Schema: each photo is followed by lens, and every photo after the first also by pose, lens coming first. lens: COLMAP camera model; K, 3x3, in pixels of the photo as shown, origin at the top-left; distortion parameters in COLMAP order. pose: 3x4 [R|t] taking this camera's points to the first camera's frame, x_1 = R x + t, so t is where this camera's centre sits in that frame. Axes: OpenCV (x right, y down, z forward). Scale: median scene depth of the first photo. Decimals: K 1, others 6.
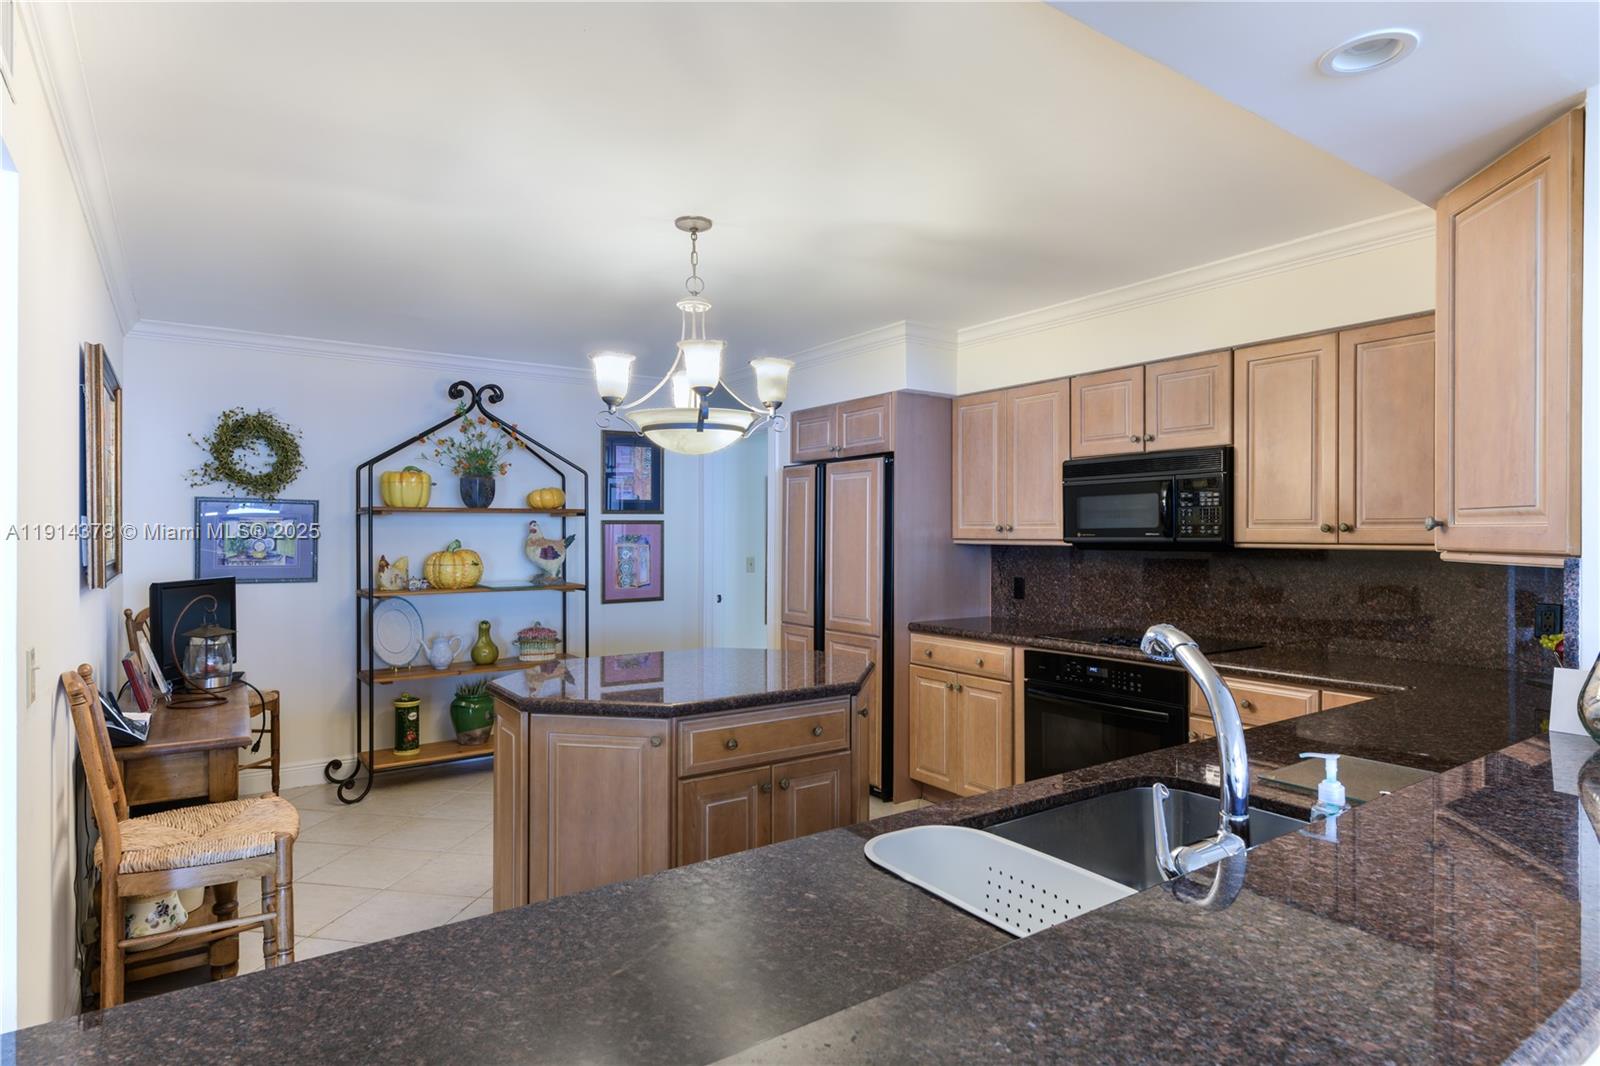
lens RADIAL K [[898.5, 0, 799.0], [0, 898.5, 533.0], [0, 0, 1]] dist [0.001503, -0.000248]
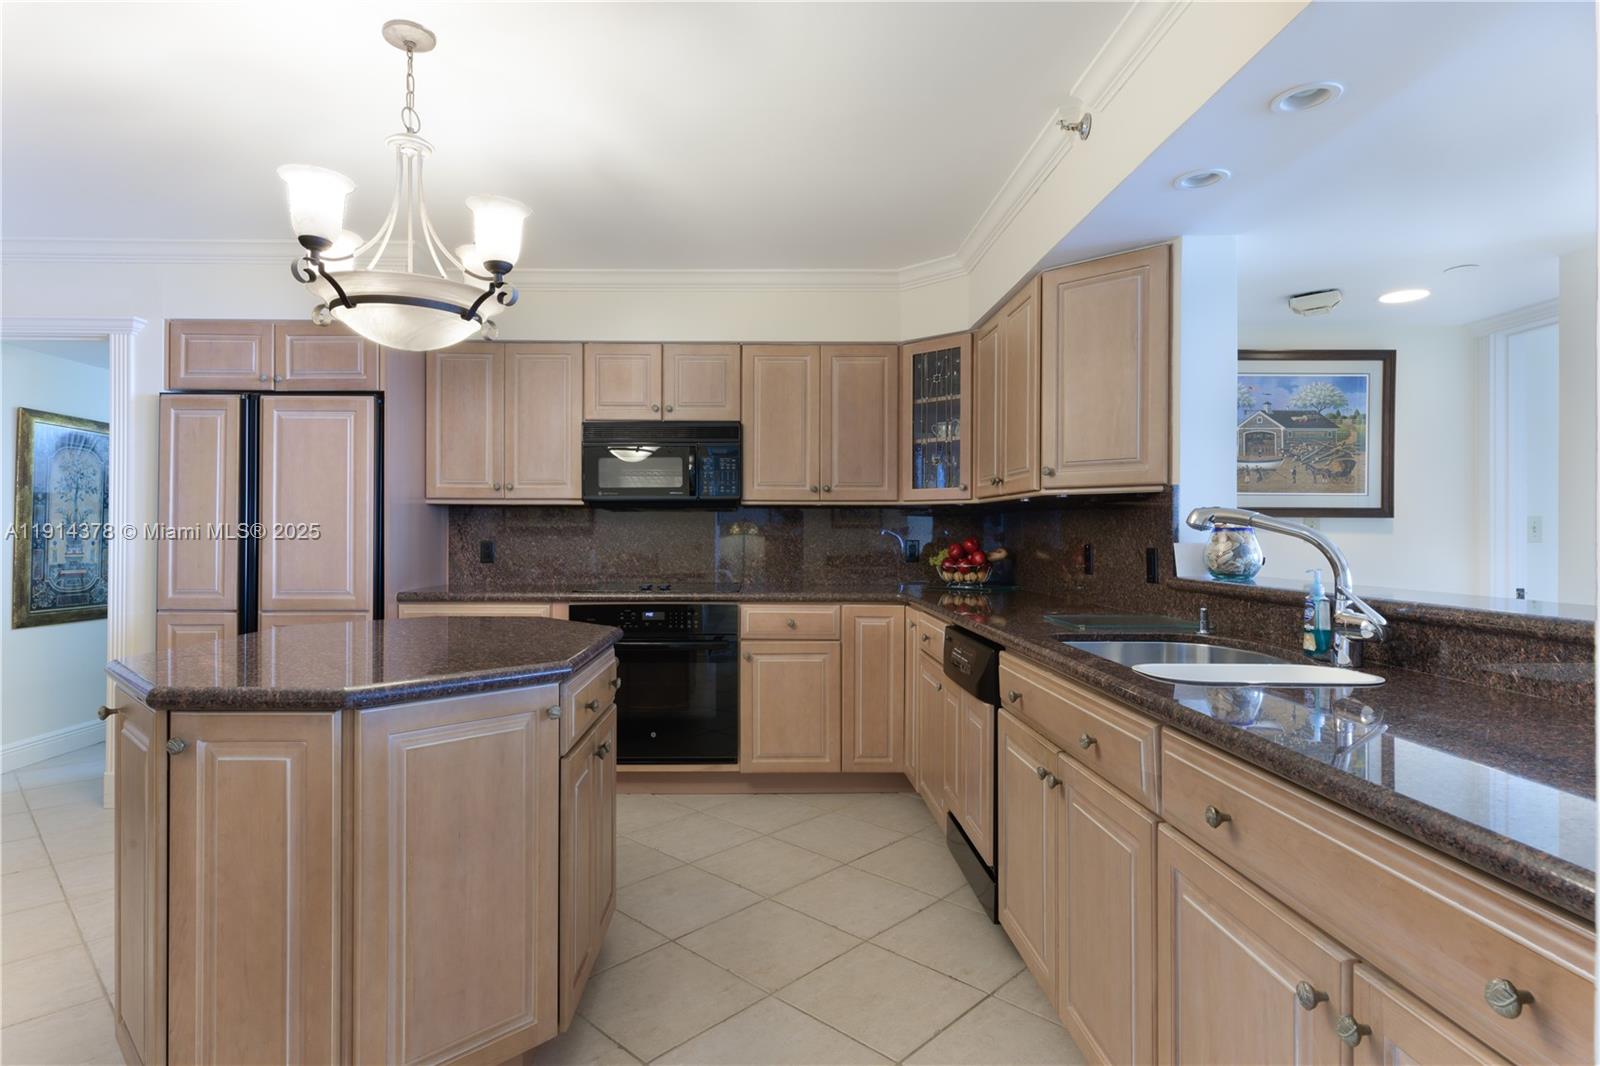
lens RADIAL K [[852.2, 0, 798.1], [0, 852.2, 532.5], [0, 0, 1]] dist [0.006939, 0.000421]
pose [[0.544059, -0.000217, 0.839047, -0.402237], [0.000607, 1.000000, -0.000135, 0.048134], [-0.839047, 0.000583, 0.544059, 0.261962]]
